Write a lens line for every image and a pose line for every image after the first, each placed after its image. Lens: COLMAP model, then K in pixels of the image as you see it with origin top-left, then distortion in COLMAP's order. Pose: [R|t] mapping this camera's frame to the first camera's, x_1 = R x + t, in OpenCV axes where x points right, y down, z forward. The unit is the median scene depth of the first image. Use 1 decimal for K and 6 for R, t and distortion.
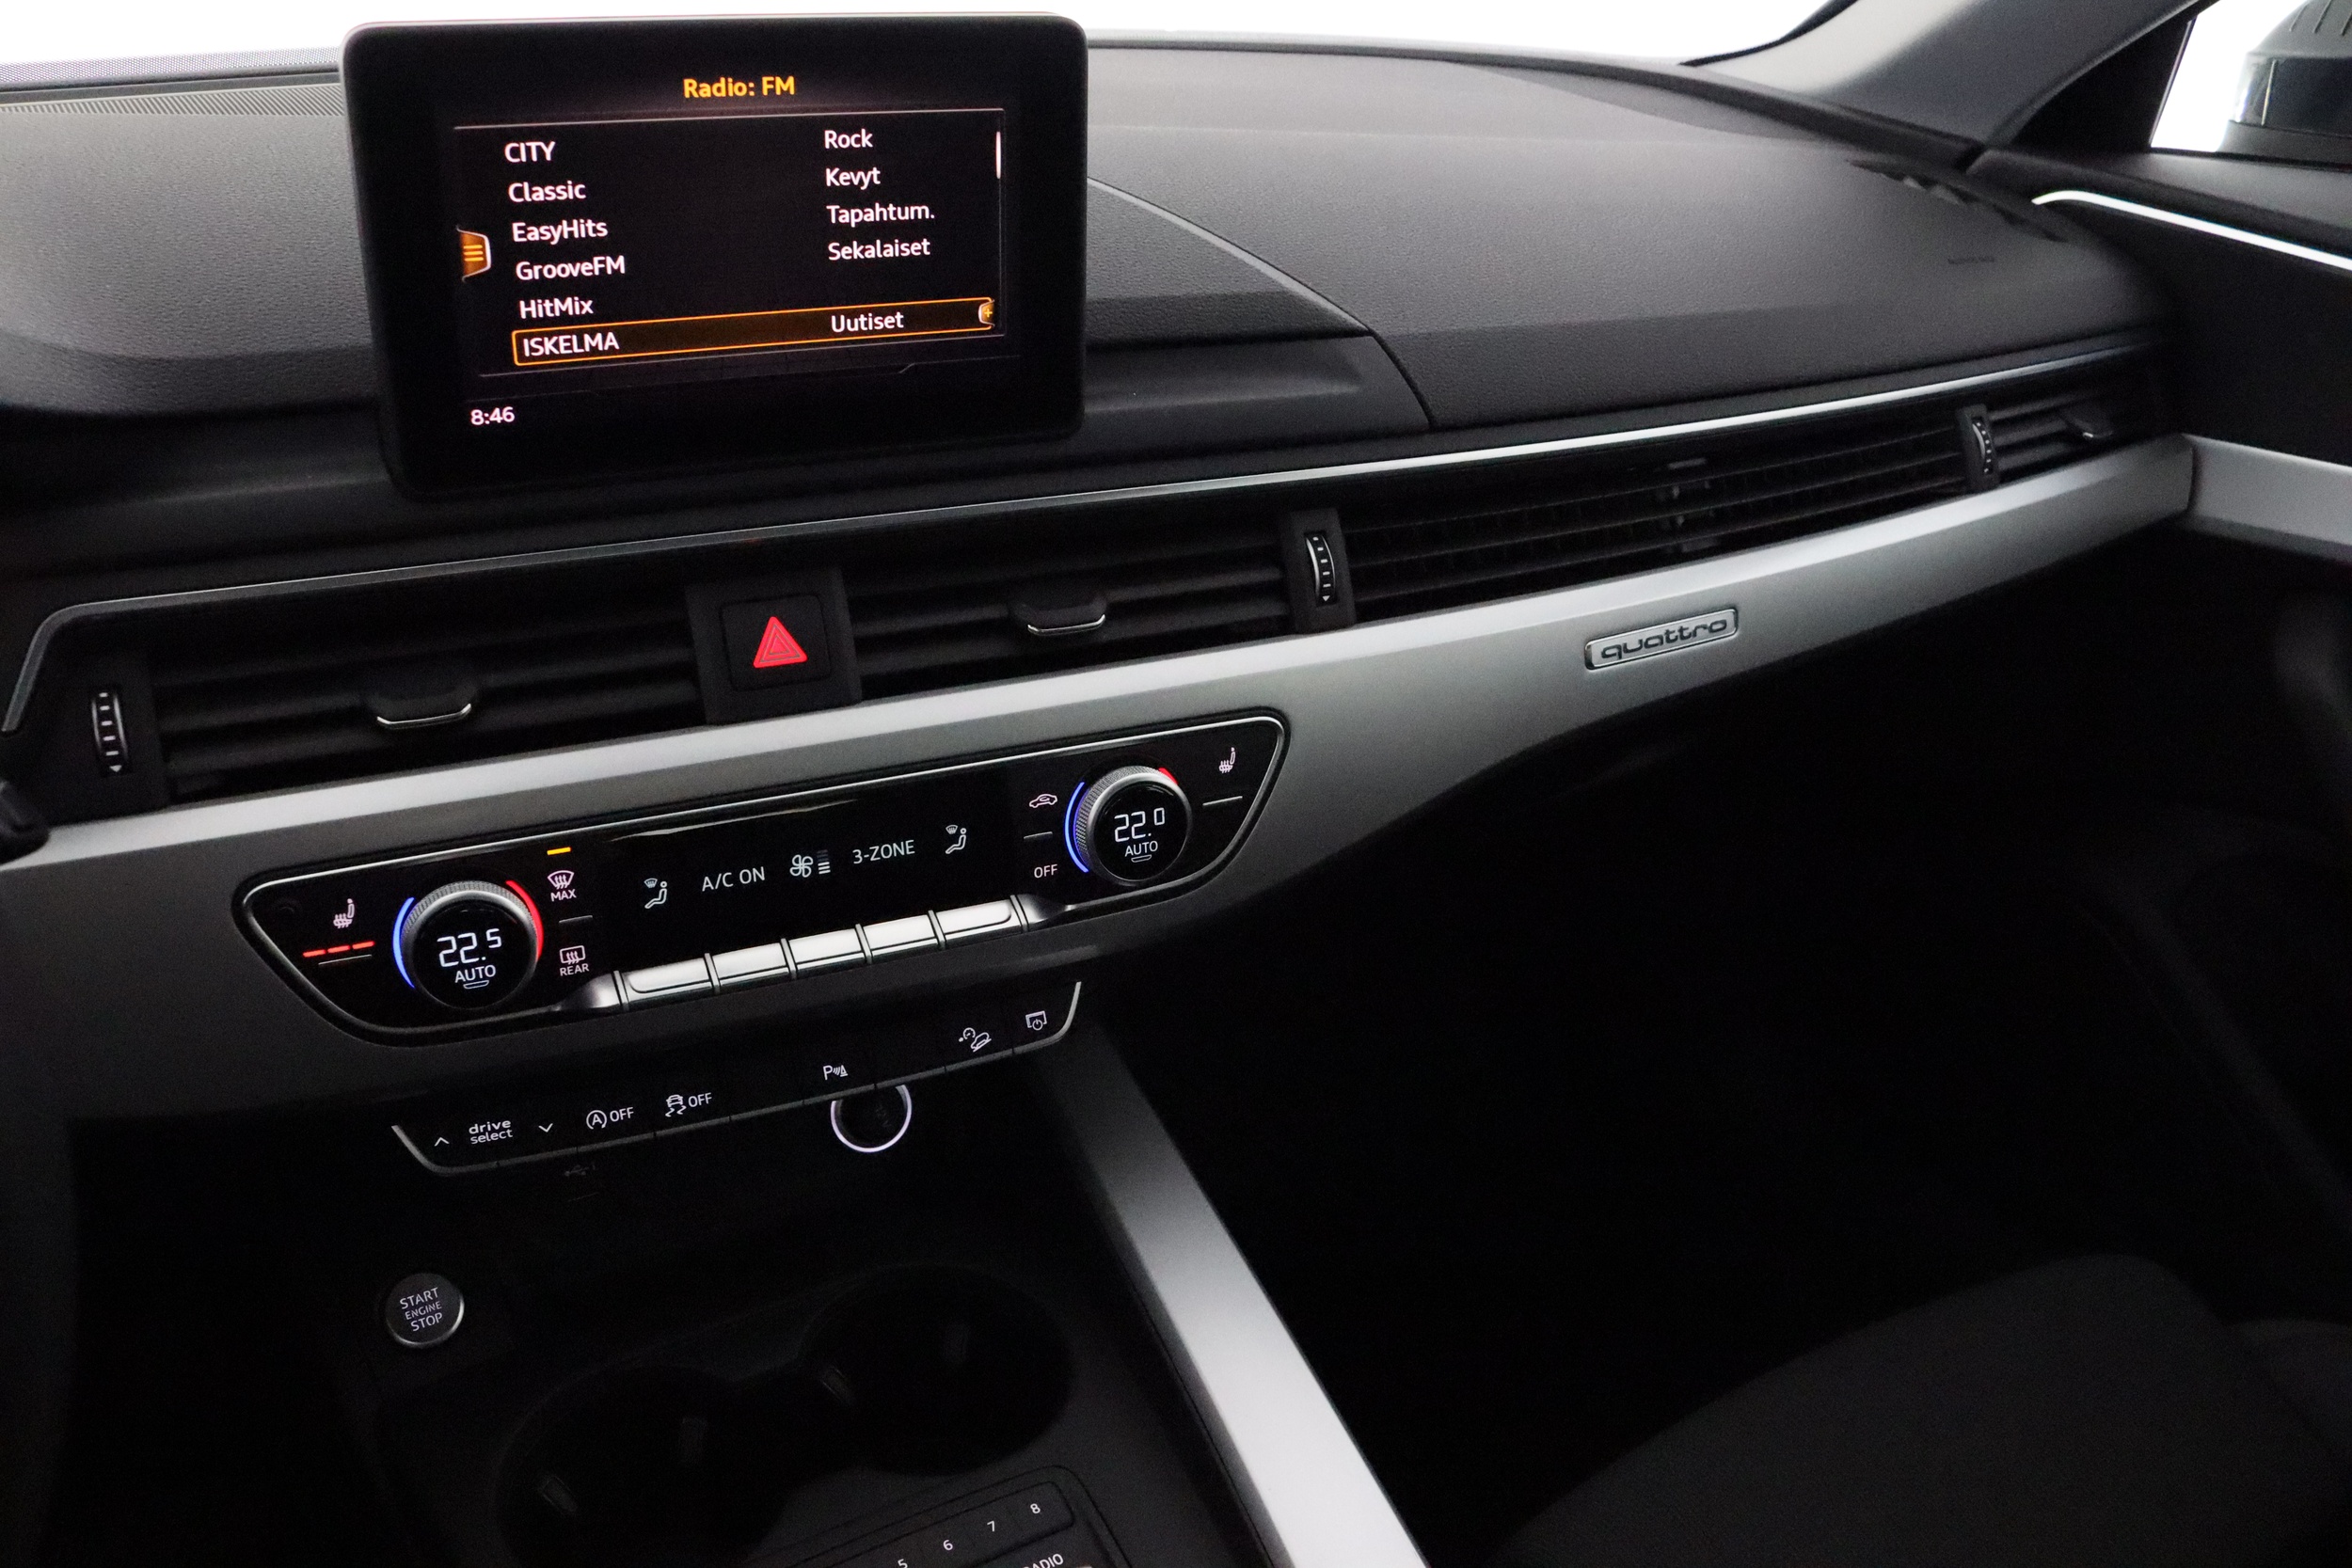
lens RADIAL K [[2000.6, 0, 1089.7], [0, 2000.6, 786.2], [0, 0, 1]] dist [-0.130865, 0.085045]
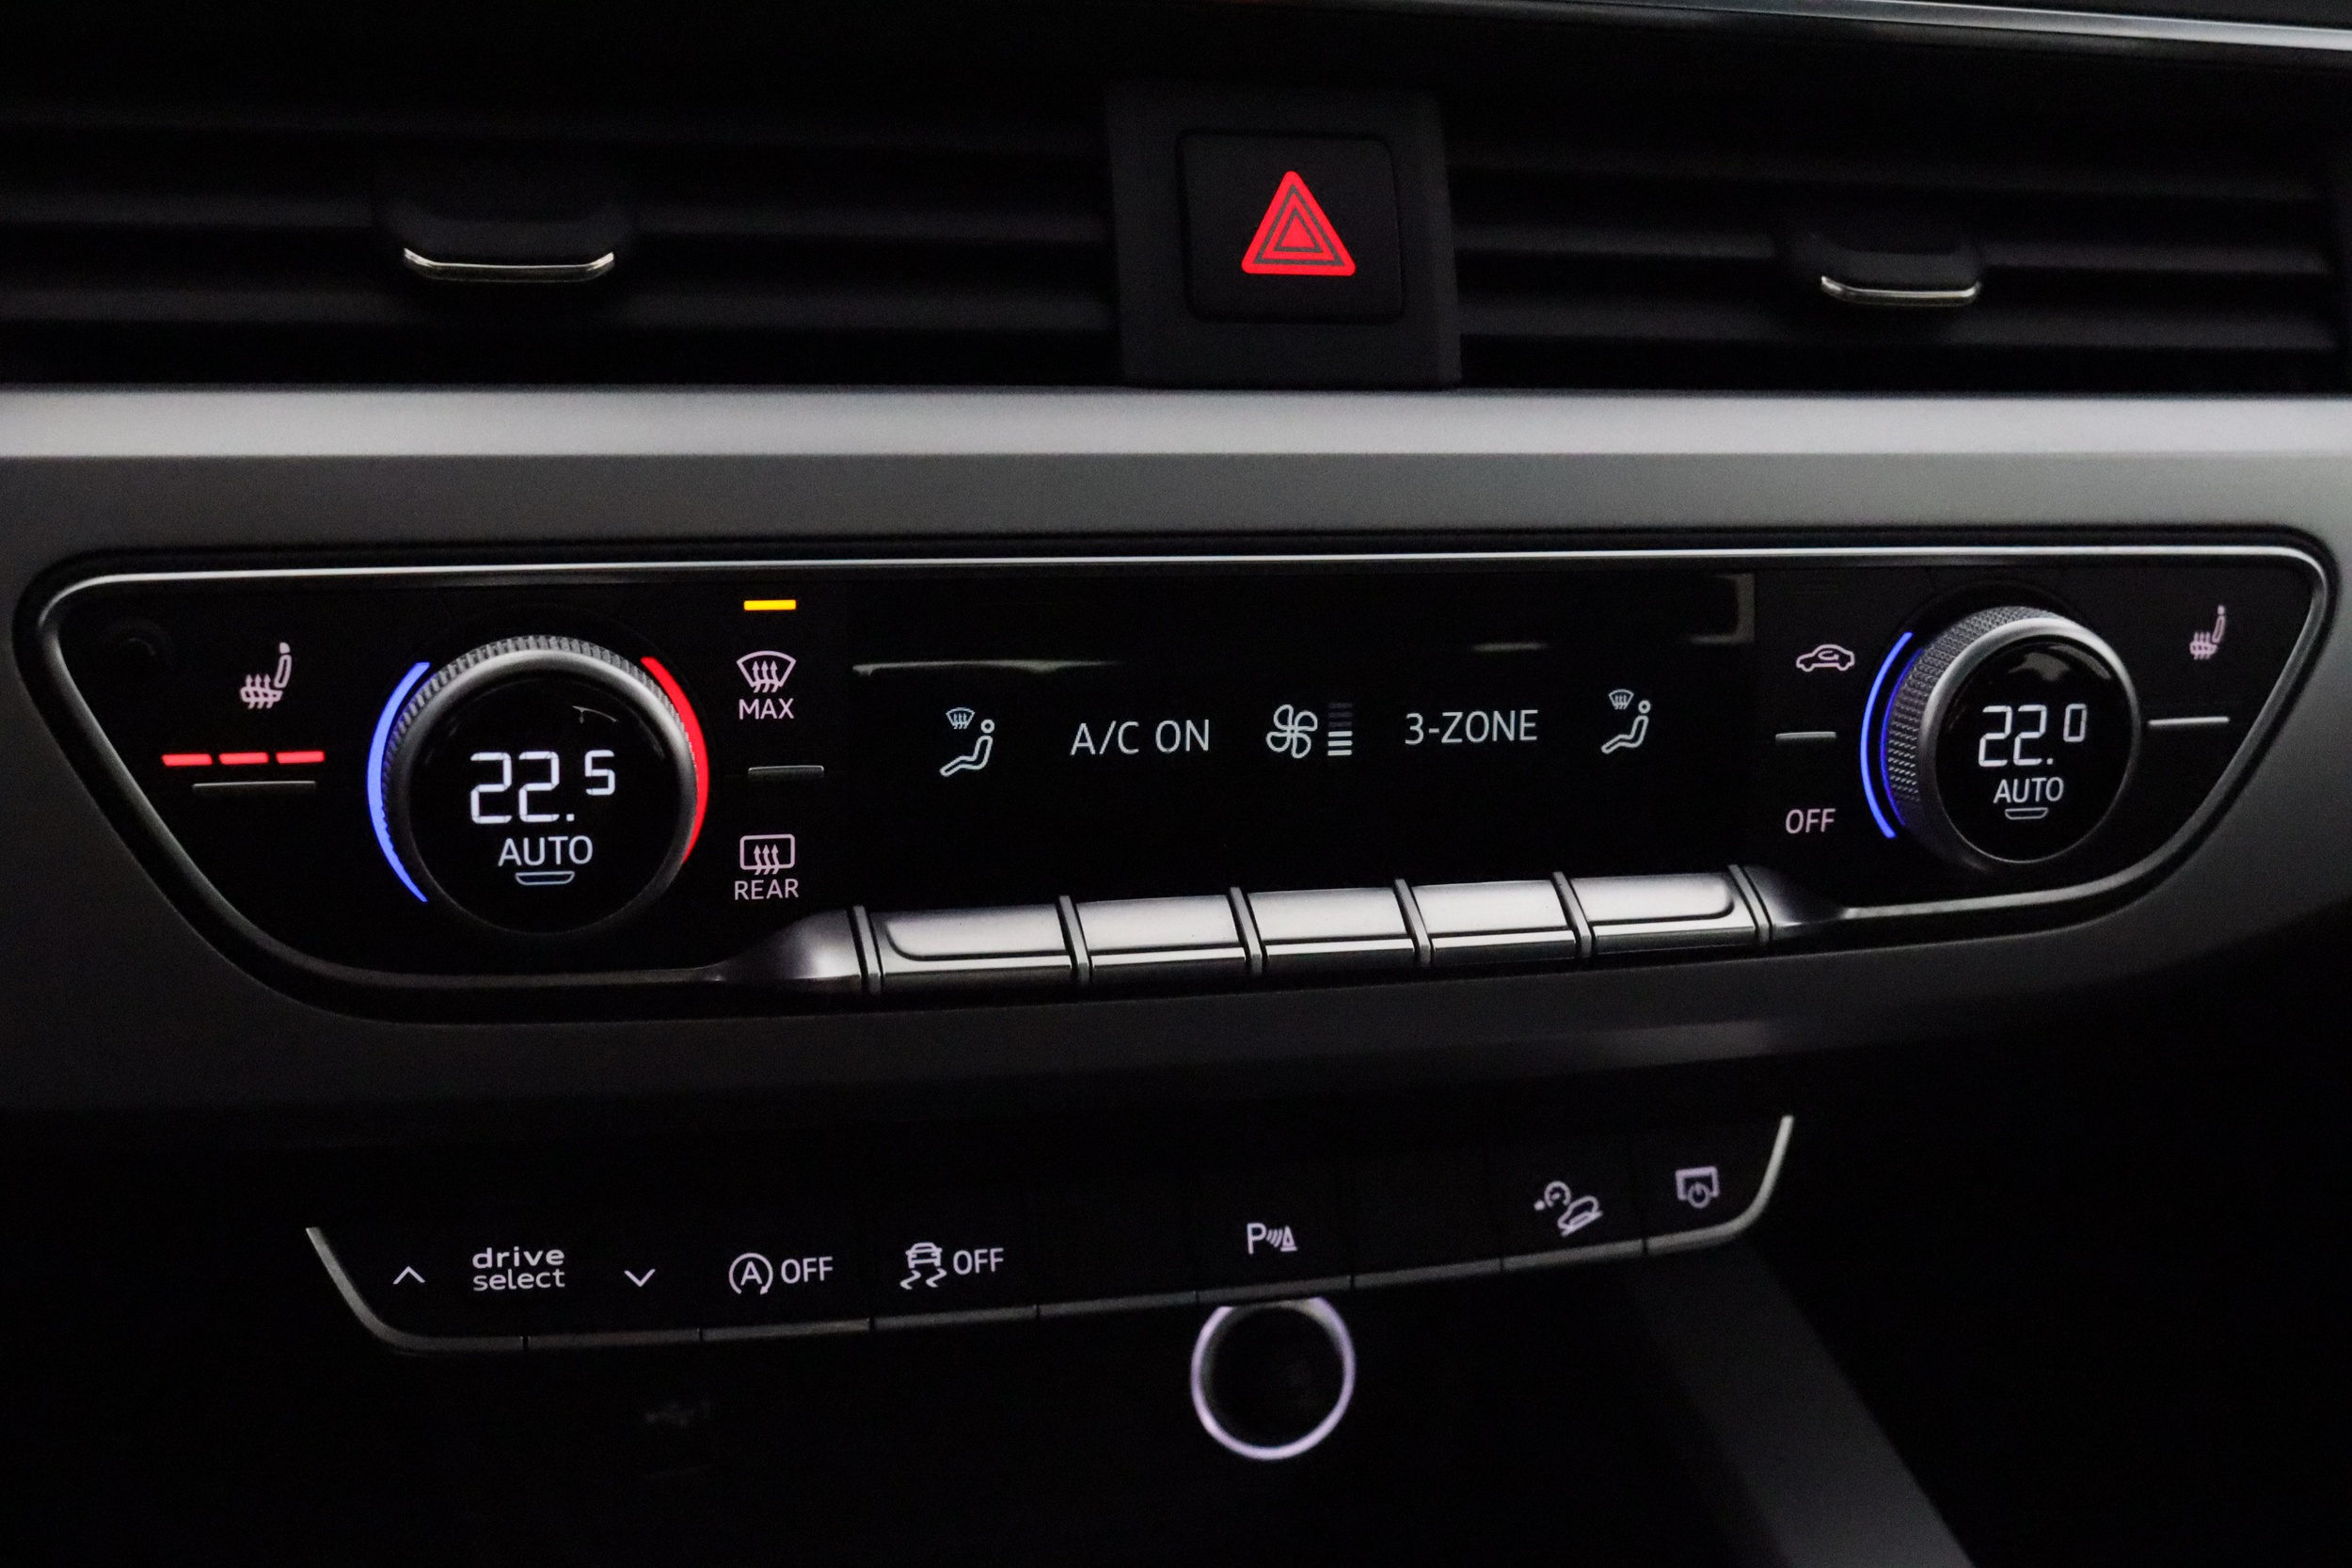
lens RADIAL K [[2944.7, 0, 1171.7], [0, 2944.7, 709.4], [0, 0, 1]] dist [-0.112176, -0.010065]
pose [[0.991488, 0.097760, -0.085987, -0.113533], [-0.107175, 0.987829, -0.112726, 0.110547], [0.073921, 0.120982, 0.989899, 0.342979]]
